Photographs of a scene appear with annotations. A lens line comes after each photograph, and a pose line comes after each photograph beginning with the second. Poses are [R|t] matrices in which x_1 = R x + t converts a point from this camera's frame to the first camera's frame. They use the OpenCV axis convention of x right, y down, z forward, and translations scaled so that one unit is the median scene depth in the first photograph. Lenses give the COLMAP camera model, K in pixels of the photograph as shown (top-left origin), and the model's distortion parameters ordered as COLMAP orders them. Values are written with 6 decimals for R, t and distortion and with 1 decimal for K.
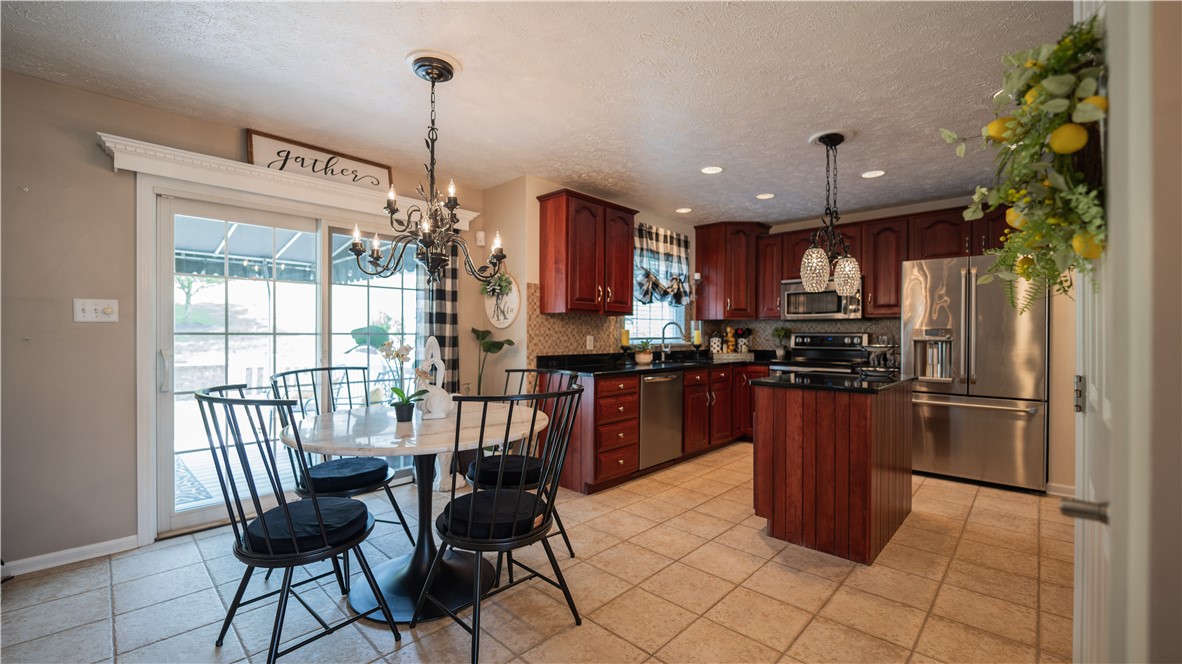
lens RADIAL K [[478.6, 0, 585.7], [0, 478.6, 336.8], [0, 0, 1]] dist [-0.001426, -0.000735]
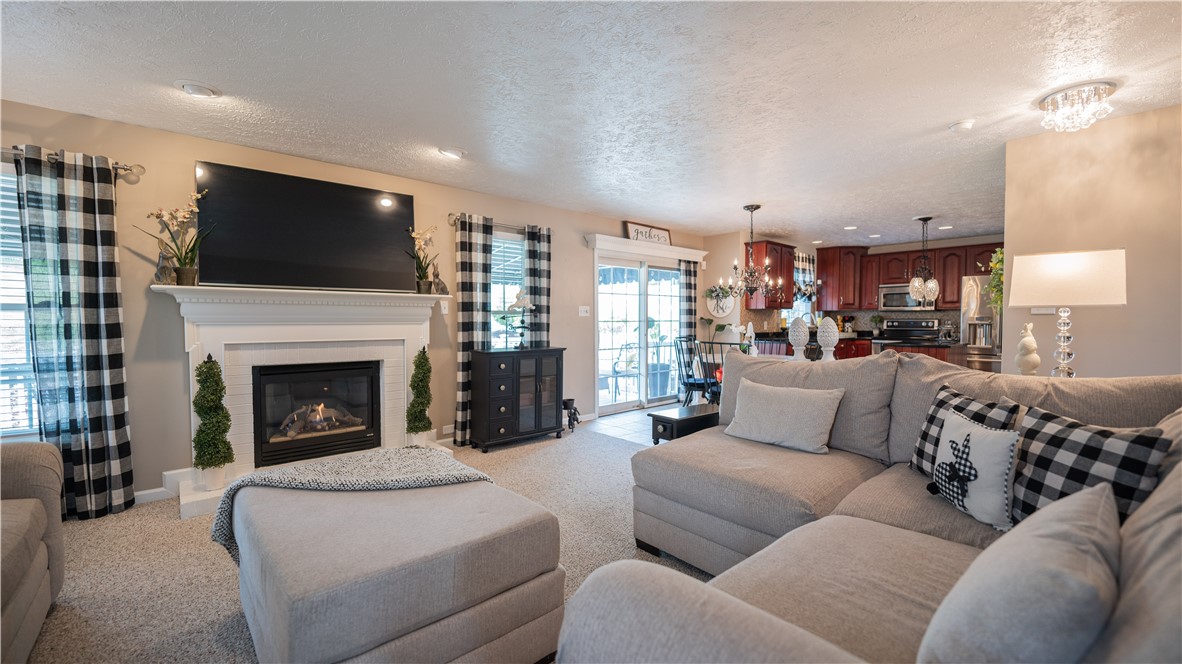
lens RADIAL K [[478.6, 0, 587.6], [0, 478.6, 335.7], [0, 0, 1]] dist [-0.001426, -0.000735]
pose [[0.997260, -0.001766, -0.073954, -0.454075], [0.003900, 0.999580, 0.028715, -0.003181], [0.073873, -0.028924, 0.996848, -0.669708]]
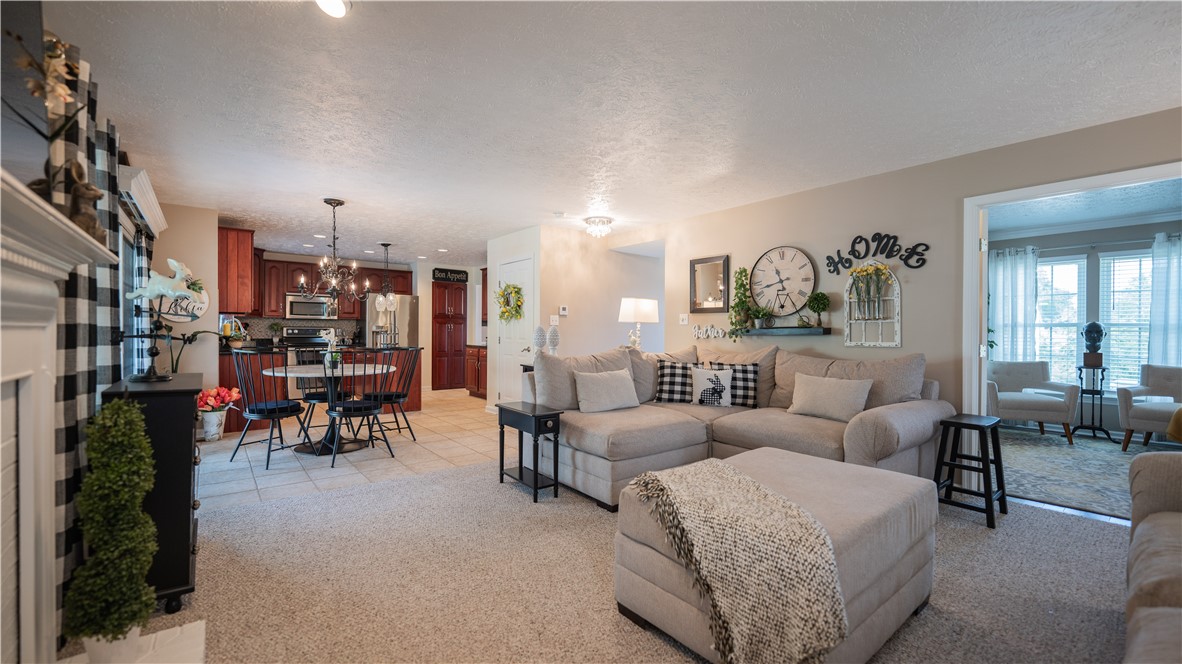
lens RADIAL K [[478.6, 0, 592.8], [0, 478.6, 332.8], [0, 0, 1]] dist [-0.001426, -0.000735]
pose [[0.123913, -0.006137, 0.992274, -1.091490], [-0.001640, 0.999978, 0.006390, -0.000265], [-0.992292, -0.002419, 0.123900, -0.186343]]
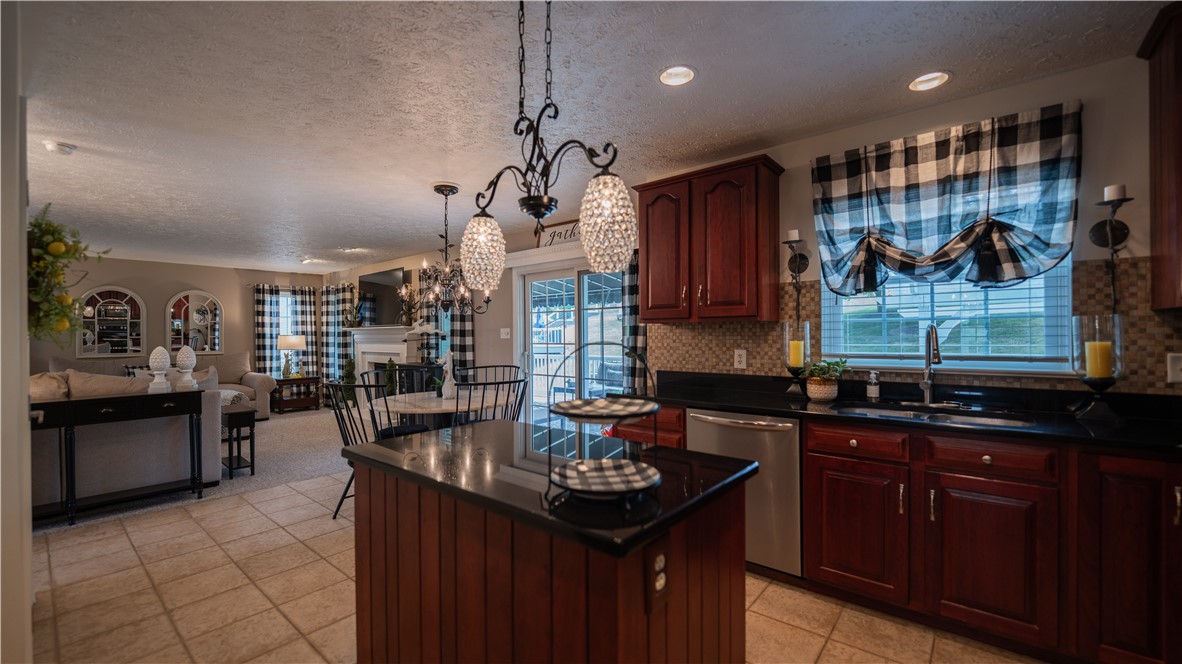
lens RADIAL K [[478.6, 0, 590.2], [0, 478.6, 336.3], [0, 0, 1]] dist [-0.001426, -0.000735]
pose [[0.069503, -0.001566, -0.997580, 0.666013], [0.004259, 0.999990, -0.001273, -0.020635], [0.997573, -0.004160, 0.069509, 0.668165]]
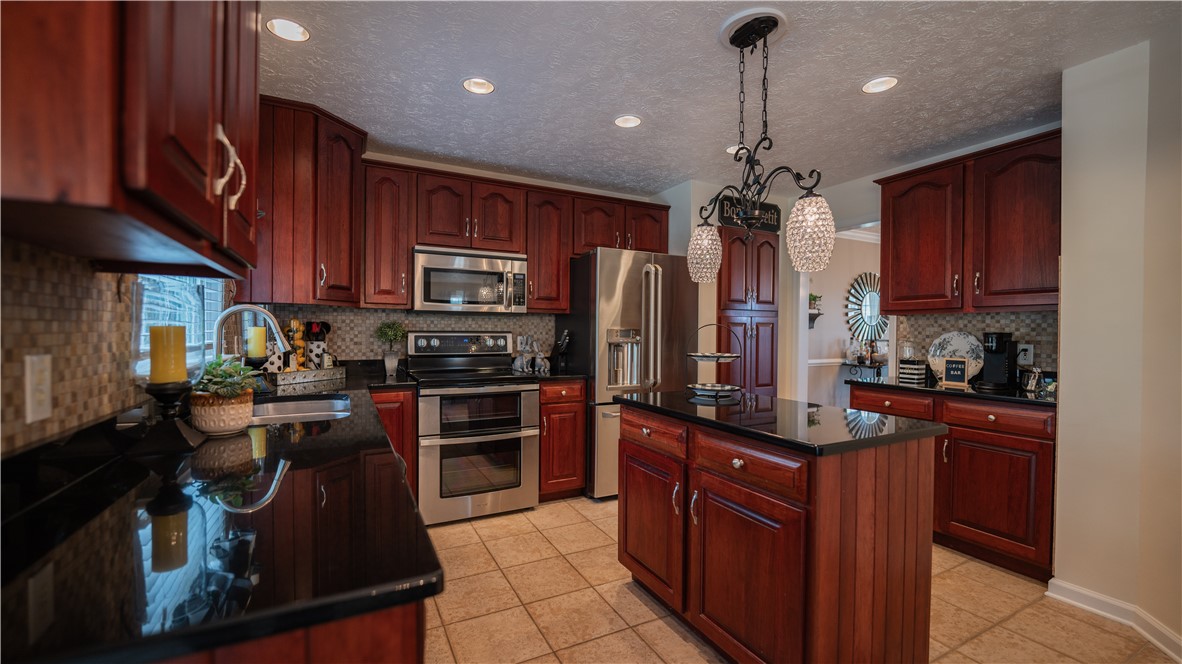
lens RADIAL K [[478.6, 0, 590.7], [0, 478.6, 335.9], [0, 0, 1]] dist [-0.001426, -0.000735]
pose [[0.319537, -0.011236, 0.947507, -0.102715], [-0.003460, 0.999909, 0.013025, -0.012831], [-0.947567, -0.007440, 0.319470, 0.652349]]
